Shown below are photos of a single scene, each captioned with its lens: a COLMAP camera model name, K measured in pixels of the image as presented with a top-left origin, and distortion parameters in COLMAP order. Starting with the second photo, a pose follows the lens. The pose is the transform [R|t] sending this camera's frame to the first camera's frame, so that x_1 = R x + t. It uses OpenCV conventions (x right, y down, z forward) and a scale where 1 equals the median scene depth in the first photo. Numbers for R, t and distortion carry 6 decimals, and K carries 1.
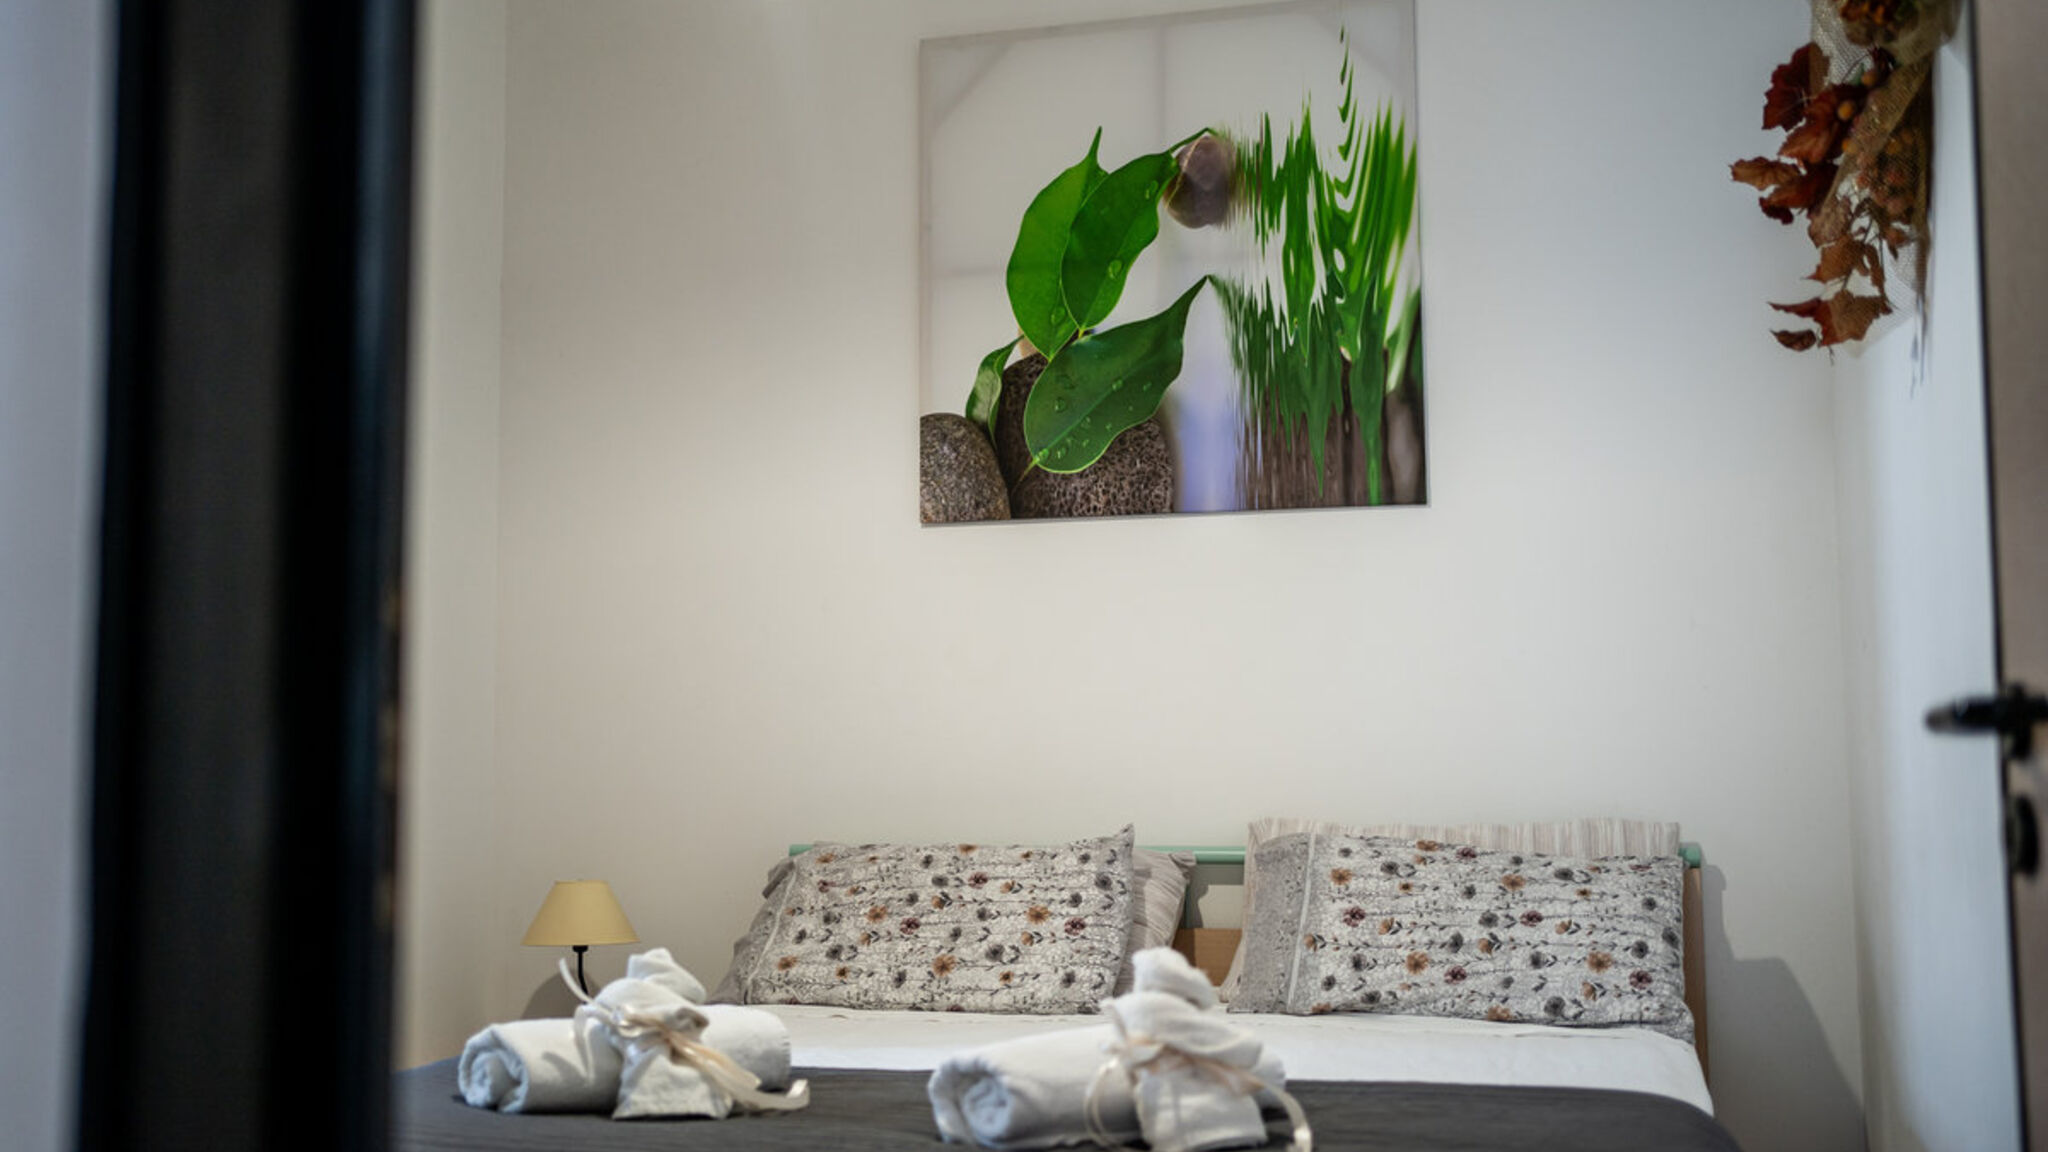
lens RADIAL K [[2022.5, 0, 1026.3], [0, 2022.5, 575.1], [0, 0, 1]] dist [-0.044878, 0.180003]
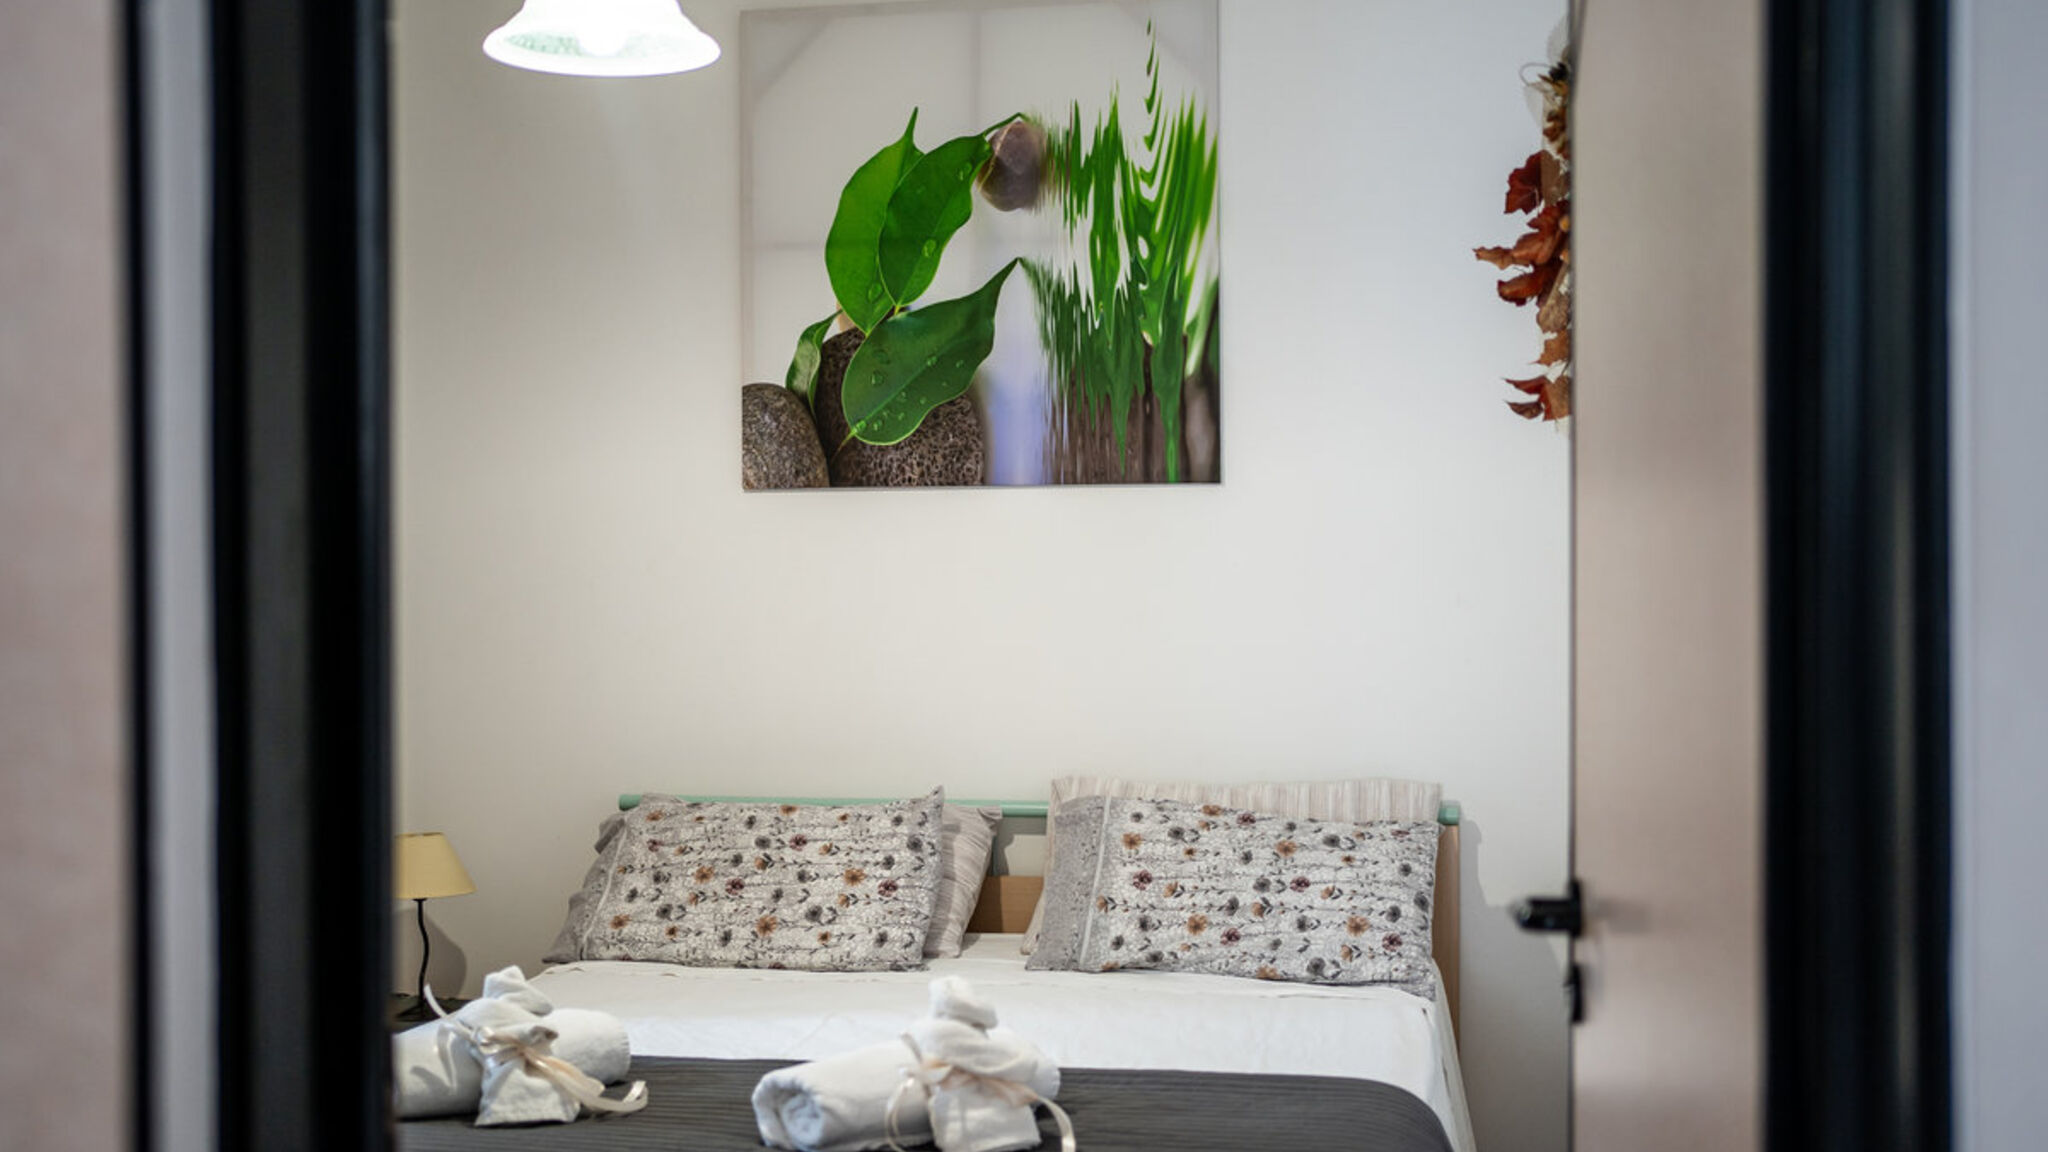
lens RADIAL K [[2131.3, 0, 1018.4], [0, 2131.3, 576.2], [0, 0, 1]] dist [-0.050393, 0.228972]
pose [[0.997099, 0.000298, 0.076110, 0.006836], [-0.007545, 0.995454, 0.094943, -0.100961], [-0.075736, -0.095242, 0.992569, -0.123323]]
